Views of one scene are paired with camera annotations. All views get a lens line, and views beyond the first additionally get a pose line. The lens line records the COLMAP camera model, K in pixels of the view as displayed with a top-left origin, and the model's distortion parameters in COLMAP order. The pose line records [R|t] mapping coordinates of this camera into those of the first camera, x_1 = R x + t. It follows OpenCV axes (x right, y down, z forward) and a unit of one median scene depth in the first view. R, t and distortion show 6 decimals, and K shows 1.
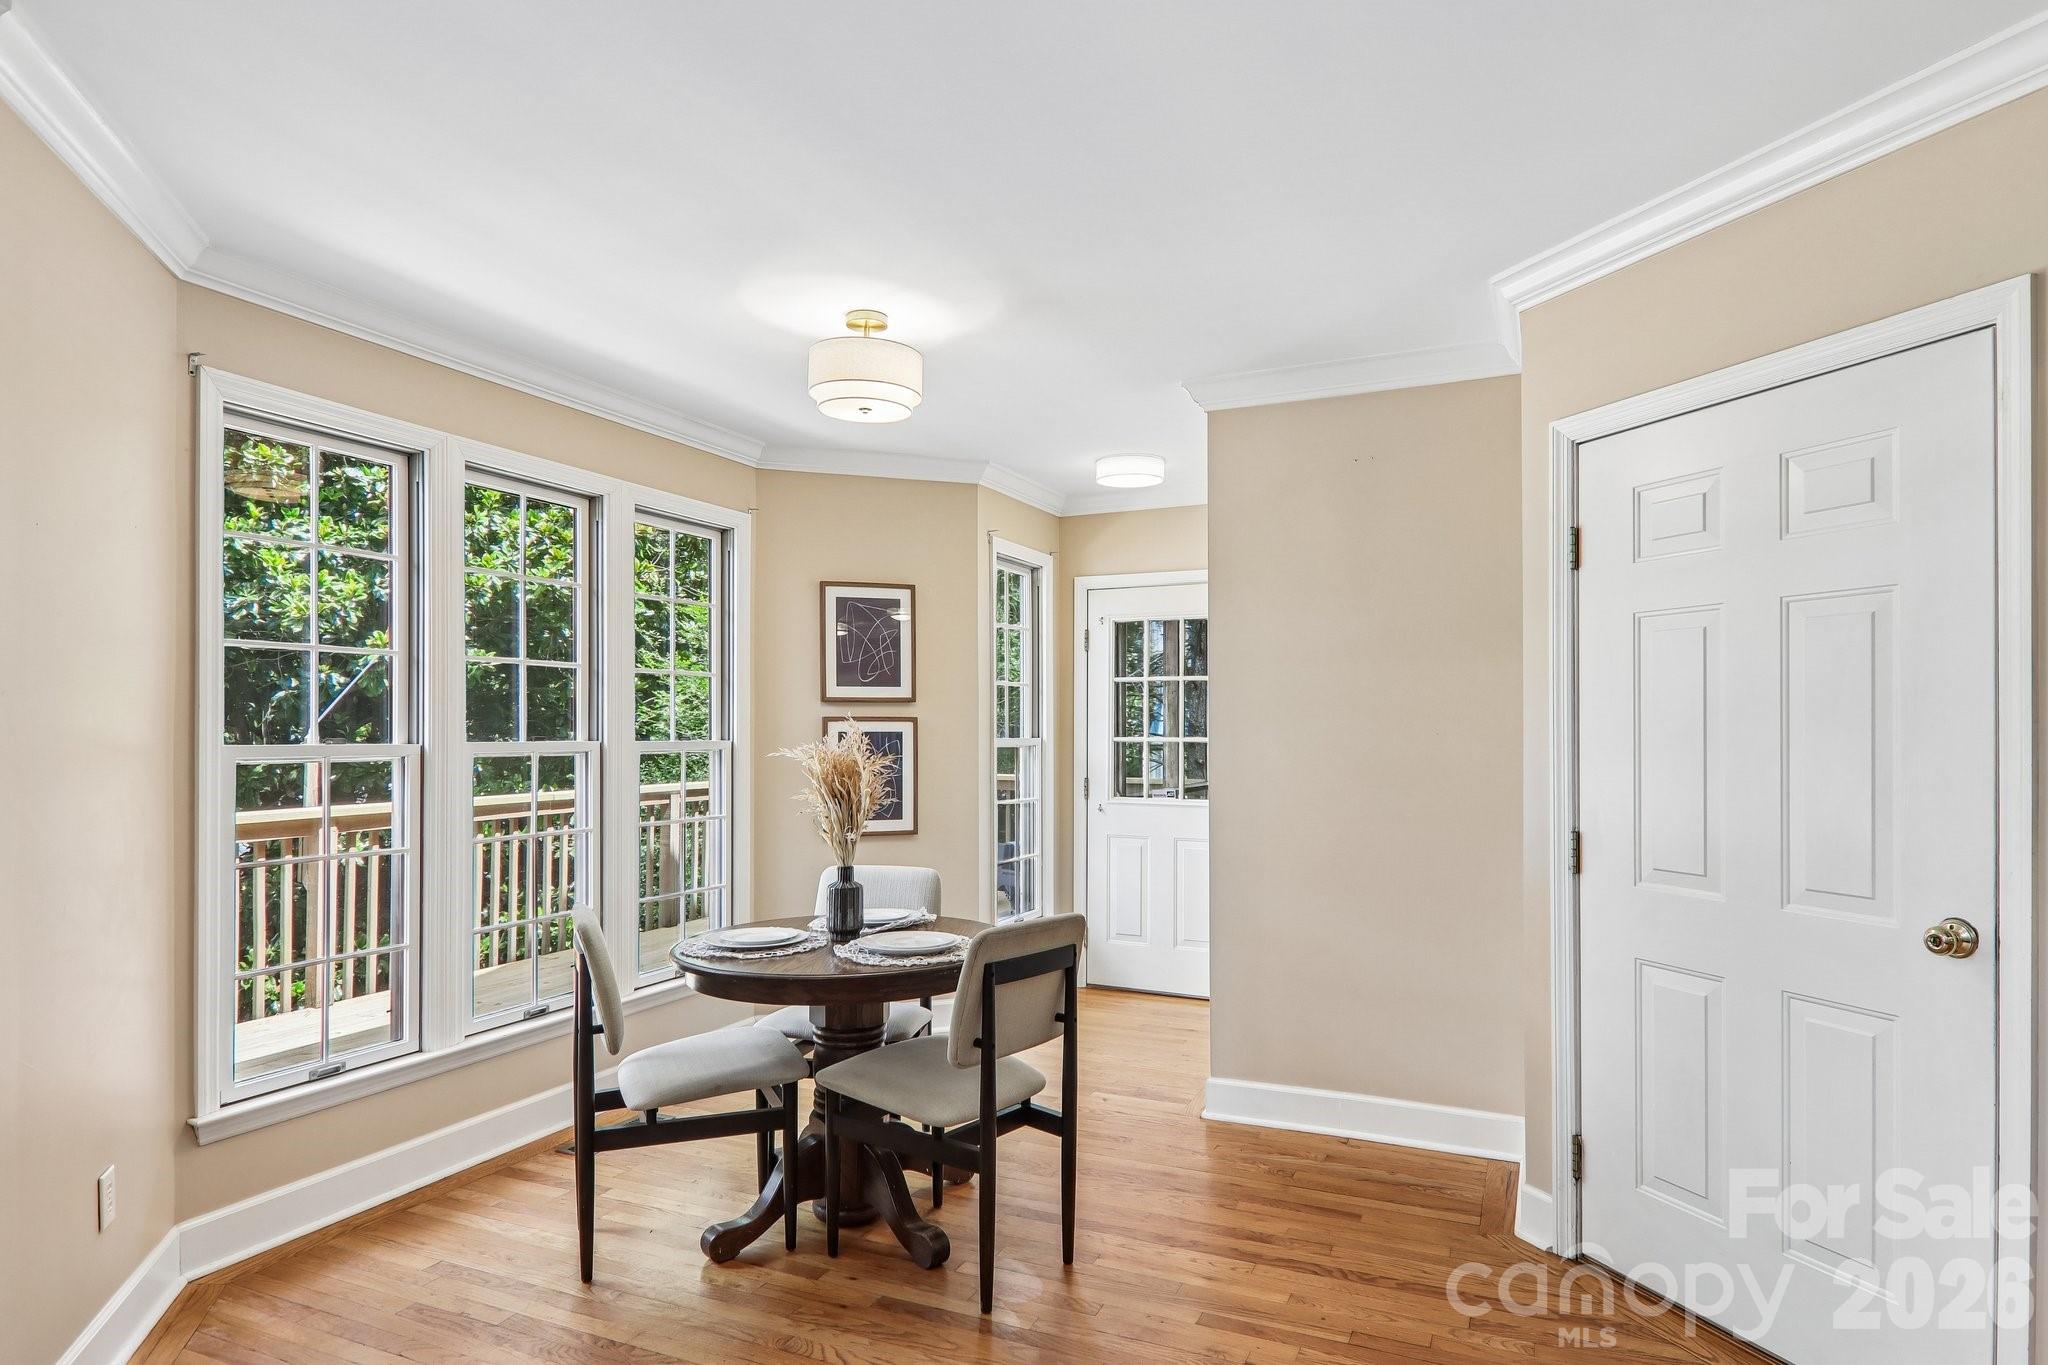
lens RADIAL K [[1151.5, 0, 1042.6], [0, 1151.5, 737.3], [0, 0, 1]] dist [0.014415, -0.015293]
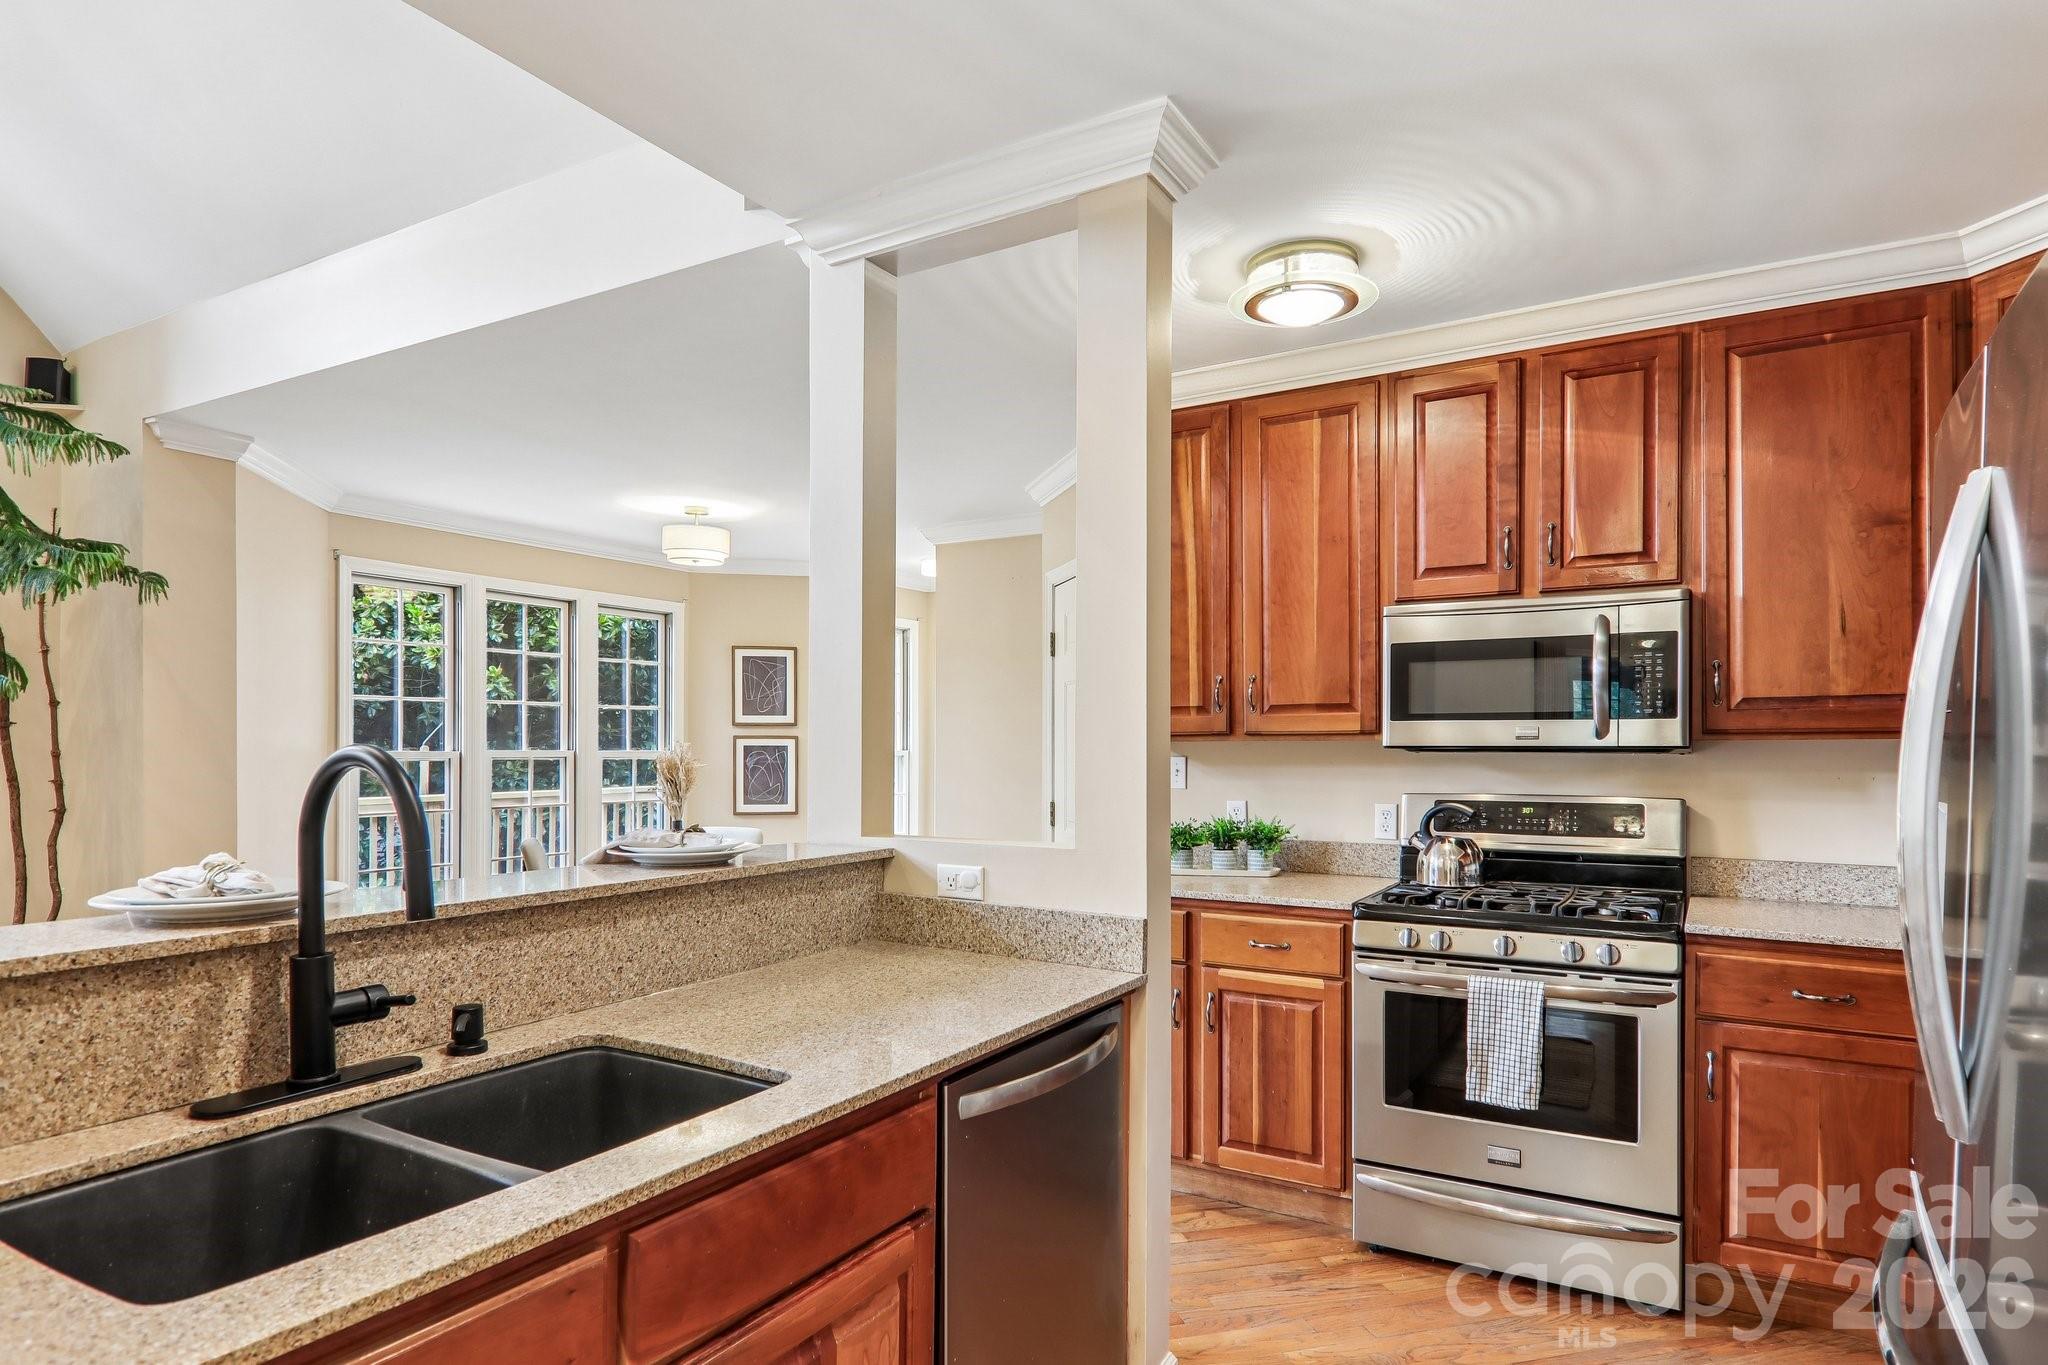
lens RADIAL K [[1151.5, 0, 1044.4], [0, 1151.5, 753.8], [0, 0, 1]] dist [0.014415, -0.015293]
pose [[0.993536, 0.009069, -0.113156, 0.458571], [-0.008471, 0.999948, 0.005763, -0.006671], [0.113203, -0.004767, 0.993560, -0.545093]]
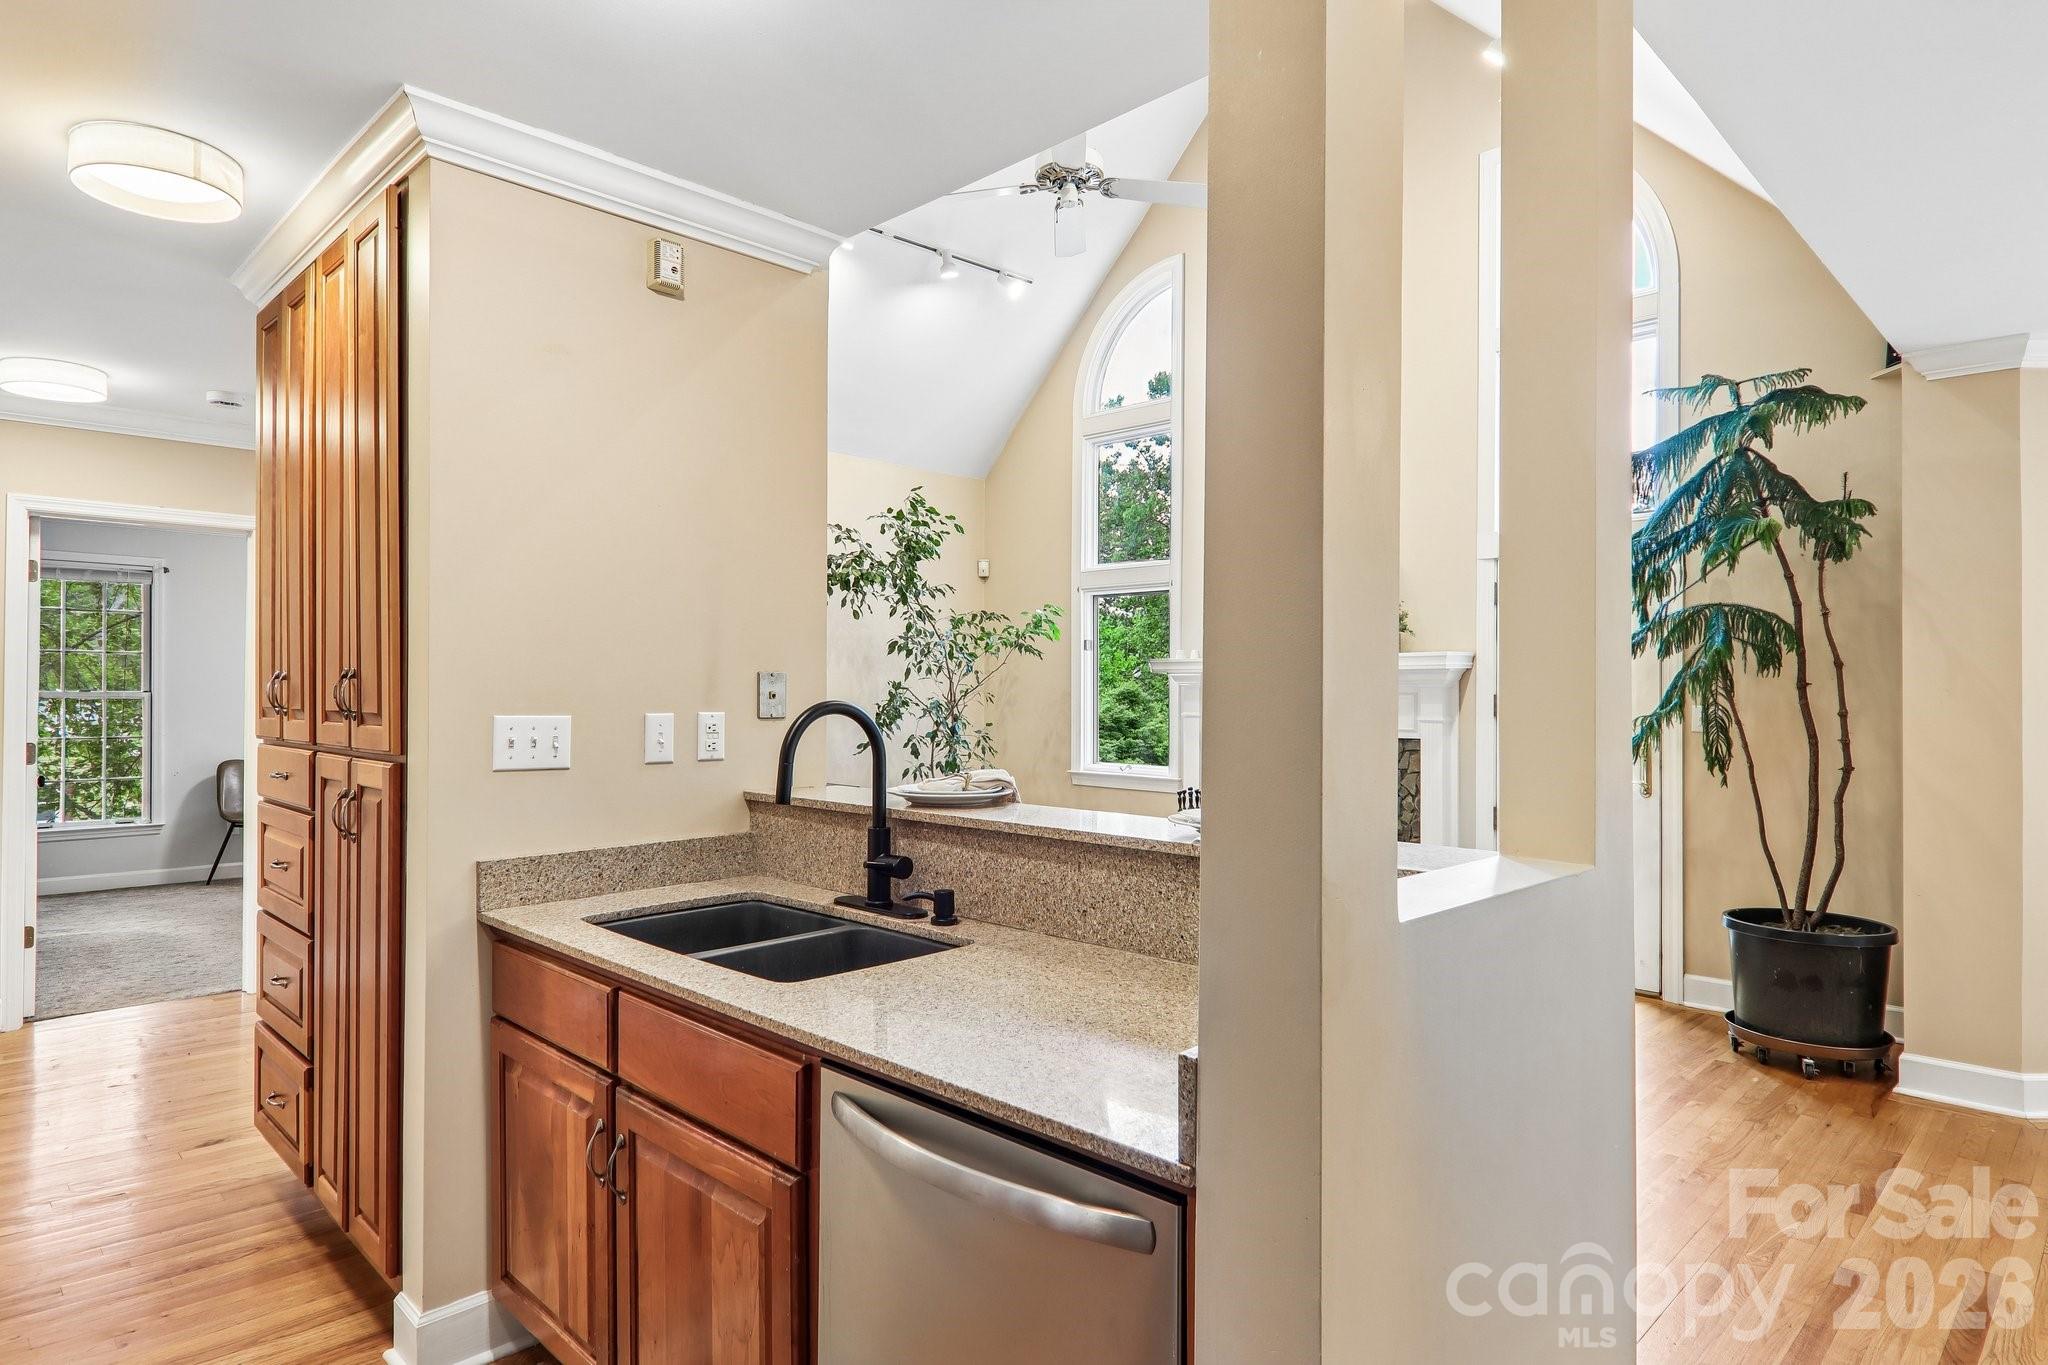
lens RADIAL K [[1151.5, 0, 1006.6], [0, 1151.5, 689.2], [0, 0, 1]] dist [0.014415, -0.015293]
pose [[-0.382057, -0.003019, -0.924134, 0.699696], [-0.005330, 0.999985, -0.001064, -0.010180], [0.924123, 0.004520, -0.382067, 0.041984]]
